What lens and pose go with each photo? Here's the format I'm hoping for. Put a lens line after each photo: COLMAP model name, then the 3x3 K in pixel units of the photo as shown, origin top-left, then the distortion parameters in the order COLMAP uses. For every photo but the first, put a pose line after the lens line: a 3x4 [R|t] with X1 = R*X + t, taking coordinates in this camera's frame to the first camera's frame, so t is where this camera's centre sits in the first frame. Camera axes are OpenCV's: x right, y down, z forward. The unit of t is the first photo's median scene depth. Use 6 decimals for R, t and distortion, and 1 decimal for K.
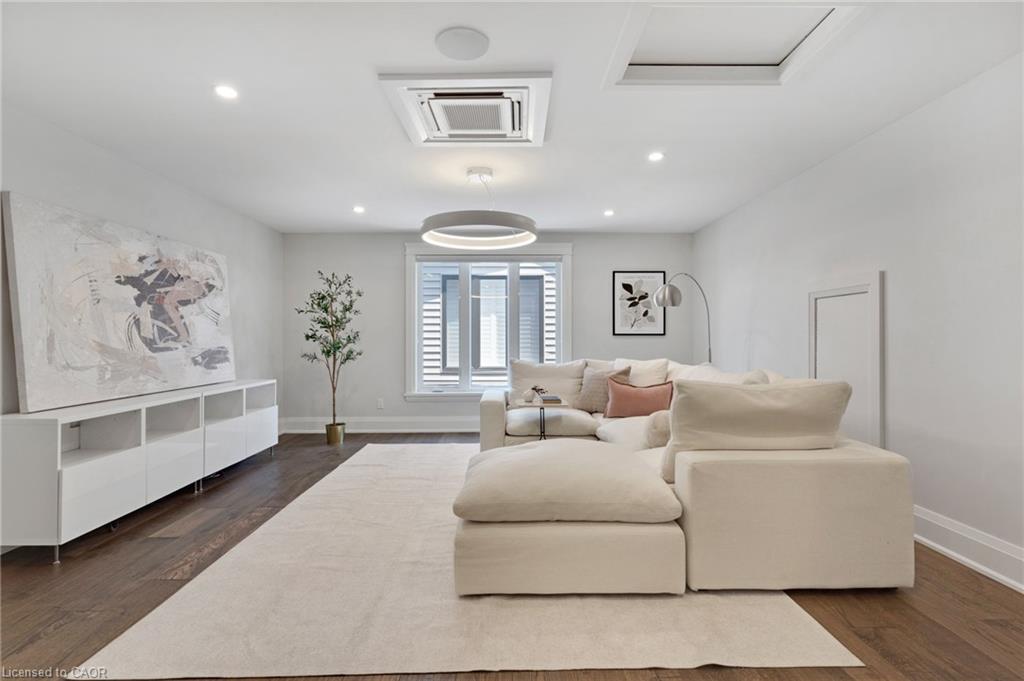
lens RADIAL K [[487.9, 0, 512.3], [0, 487.9, 336.7], [0, 0, 1]] dist [0.001043, 0.001384]
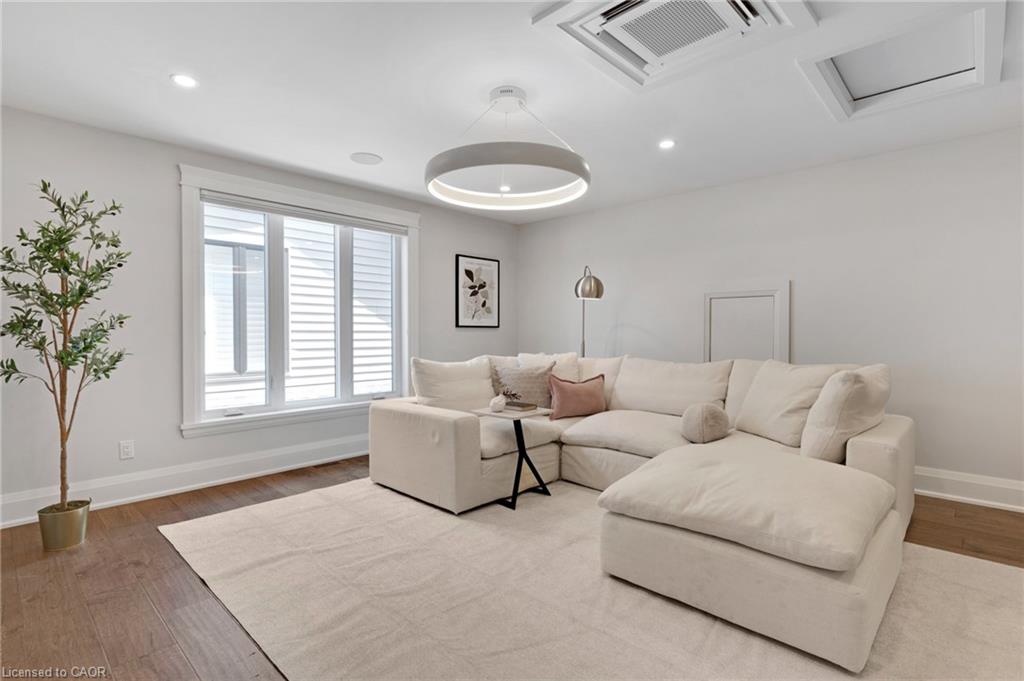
lens RADIAL K [[487.9, 0, 515.2], [0, 487.9, 344.6], [0, 0, 1]] dist [0.001043, 0.001384]
pose [[0.697786, -0.018596, 0.716065, -0.495116], [-0.004373, 0.999534, 0.030219, 0.002193], [-0.716293, -0.024218, 0.697379, 0.430552]]
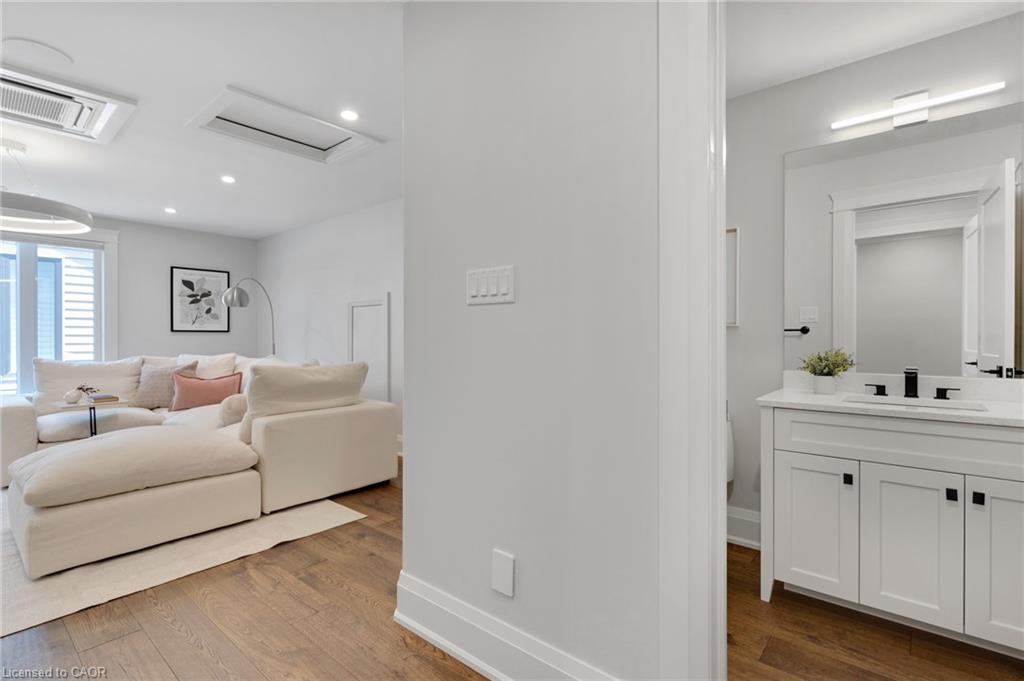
lens RADIAL K [[487.9, 0, 512.5], [0, 487.9, 336.3], [0, 0, 1]] dist [0.001043, 0.001384]
pose [[0.659670, 0.000209, 0.751555, -0.110239], [-0.003812, 0.999988, 0.003067, 0.000781], [-0.751545, -0.004888, 0.659663, -0.231181]]
